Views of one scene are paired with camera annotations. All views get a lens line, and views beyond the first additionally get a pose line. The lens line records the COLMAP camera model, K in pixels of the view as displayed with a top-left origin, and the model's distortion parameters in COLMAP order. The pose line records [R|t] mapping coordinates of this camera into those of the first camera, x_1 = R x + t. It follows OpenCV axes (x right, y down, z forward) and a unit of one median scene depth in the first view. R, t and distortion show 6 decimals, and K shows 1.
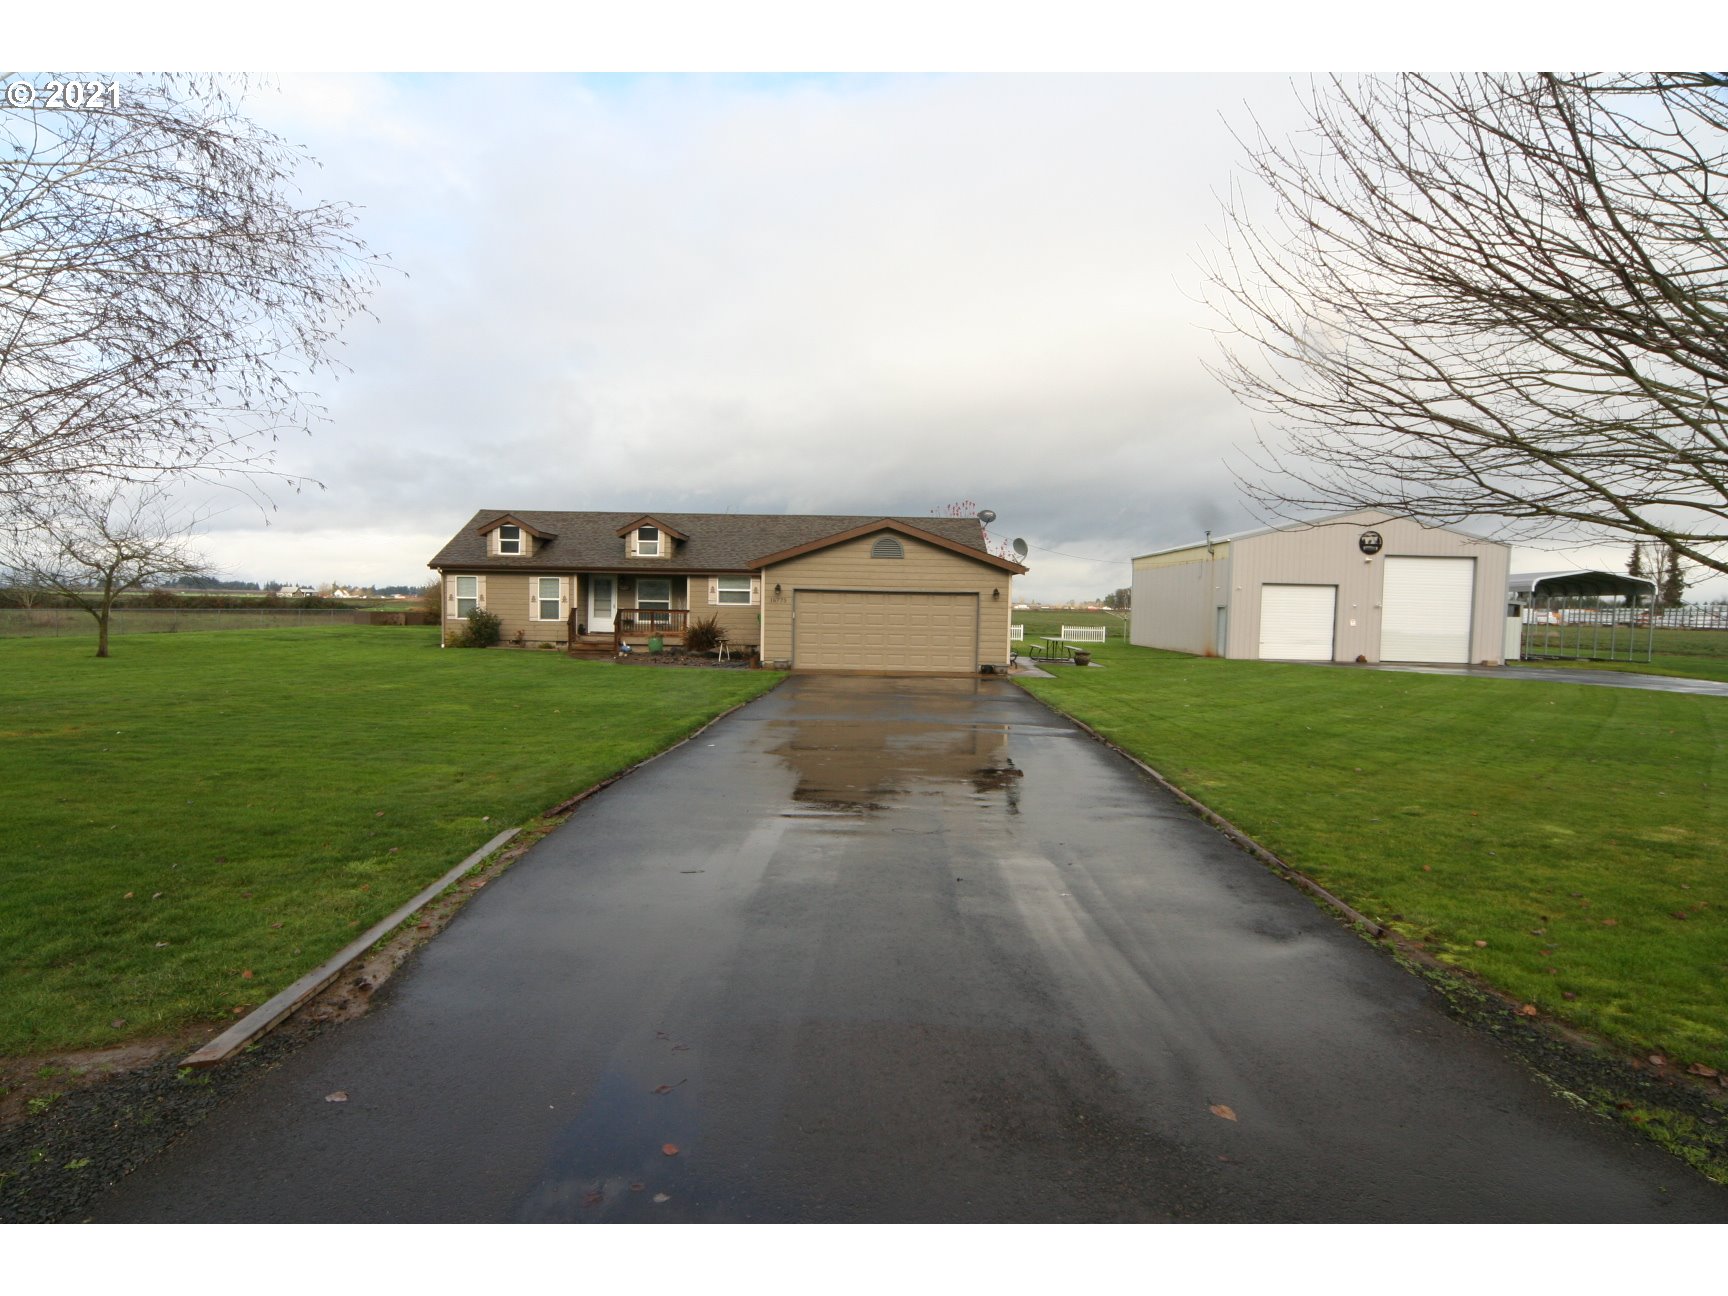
lens RADIAL K [[982.0, 0, 861.1], [0, 982.0, 646.1], [0, 0, 1]] dist [-0.015055, 0.004939]
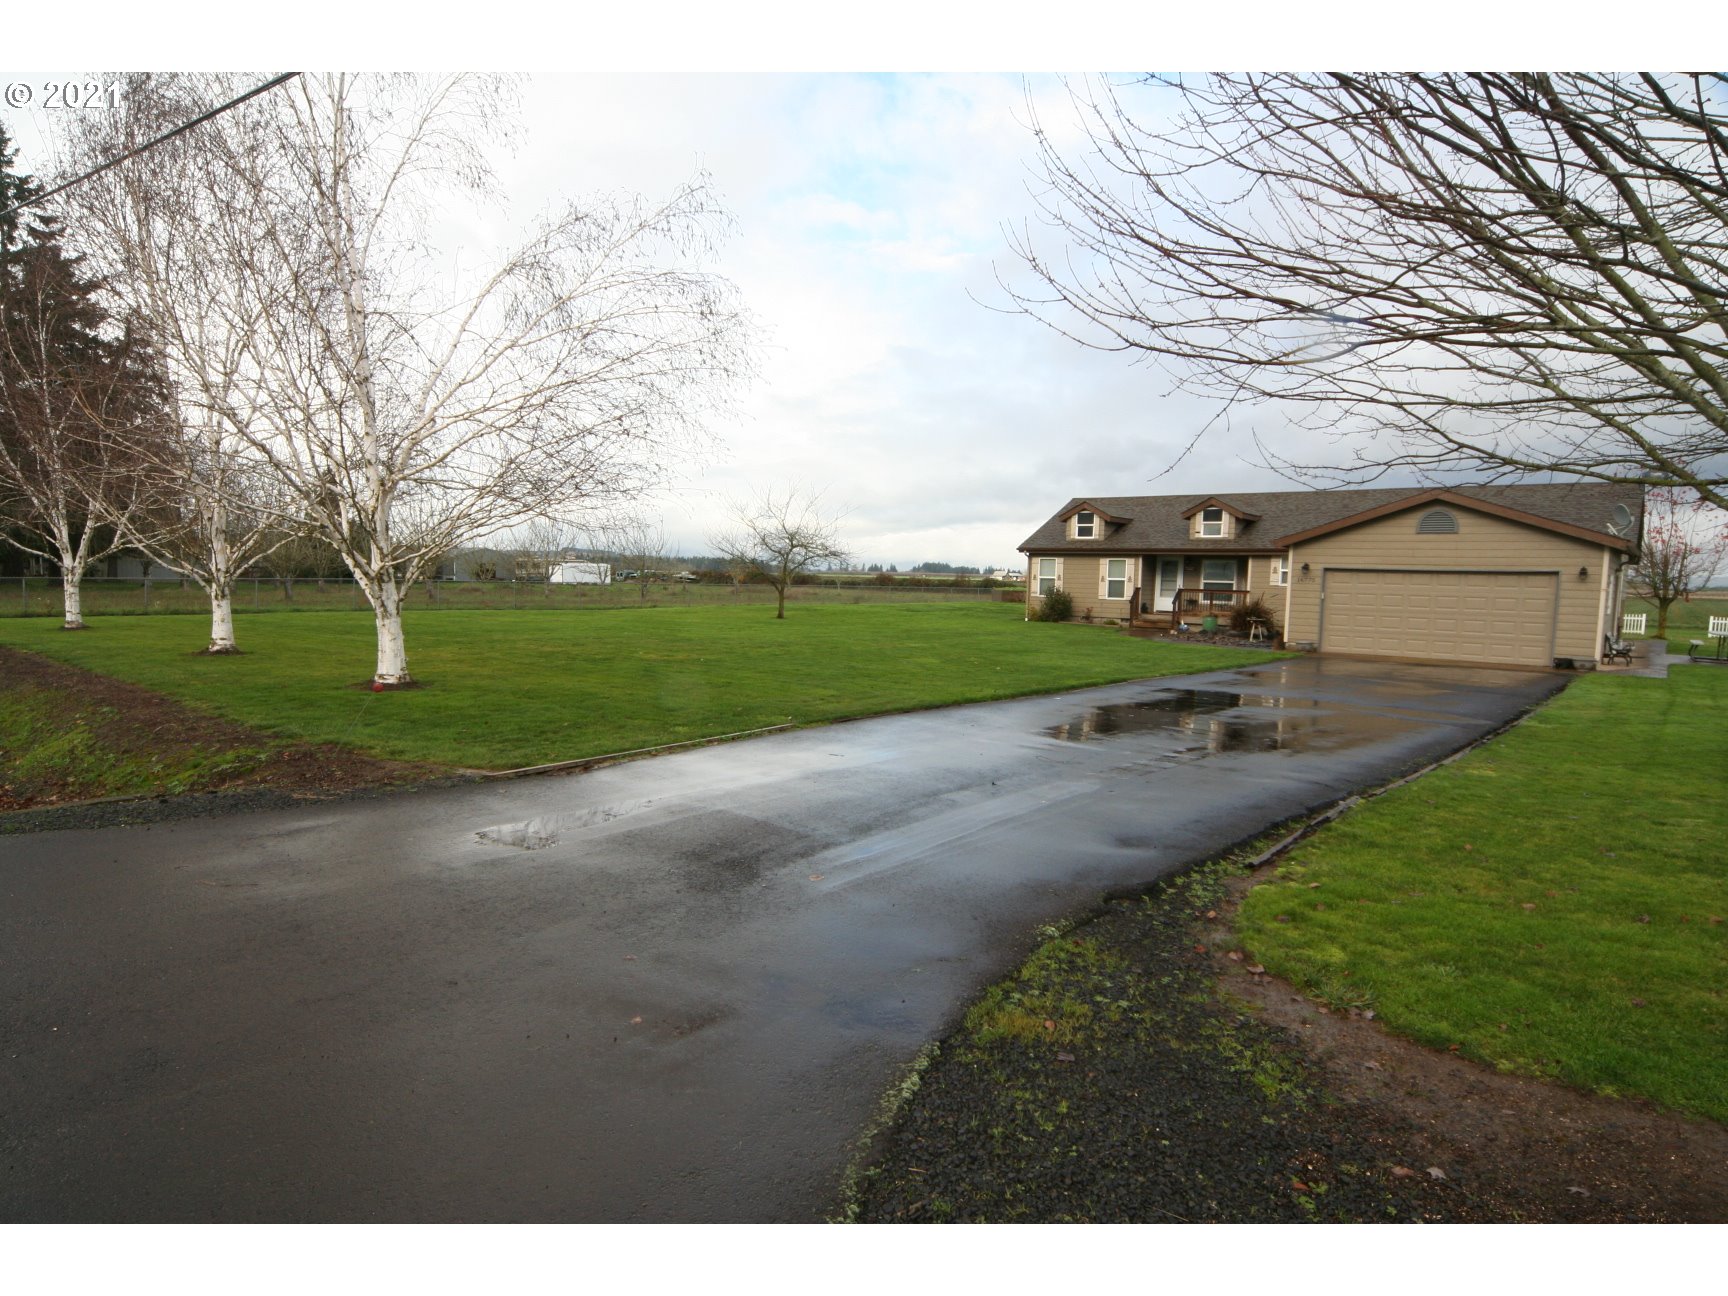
lens RADIAL K [[982.0, 0, 870.0], [0, 982.0, 650.1], [0, 0, 1]] dist [-0.015055, 0.004939]
pose [[0.790516, 0.047361, -0.610607, 0.129840], [-0.035129, 0.998870, 0.031997, 0.005002], [0.611433, -0.003845, 0.791287, -0.018904]]
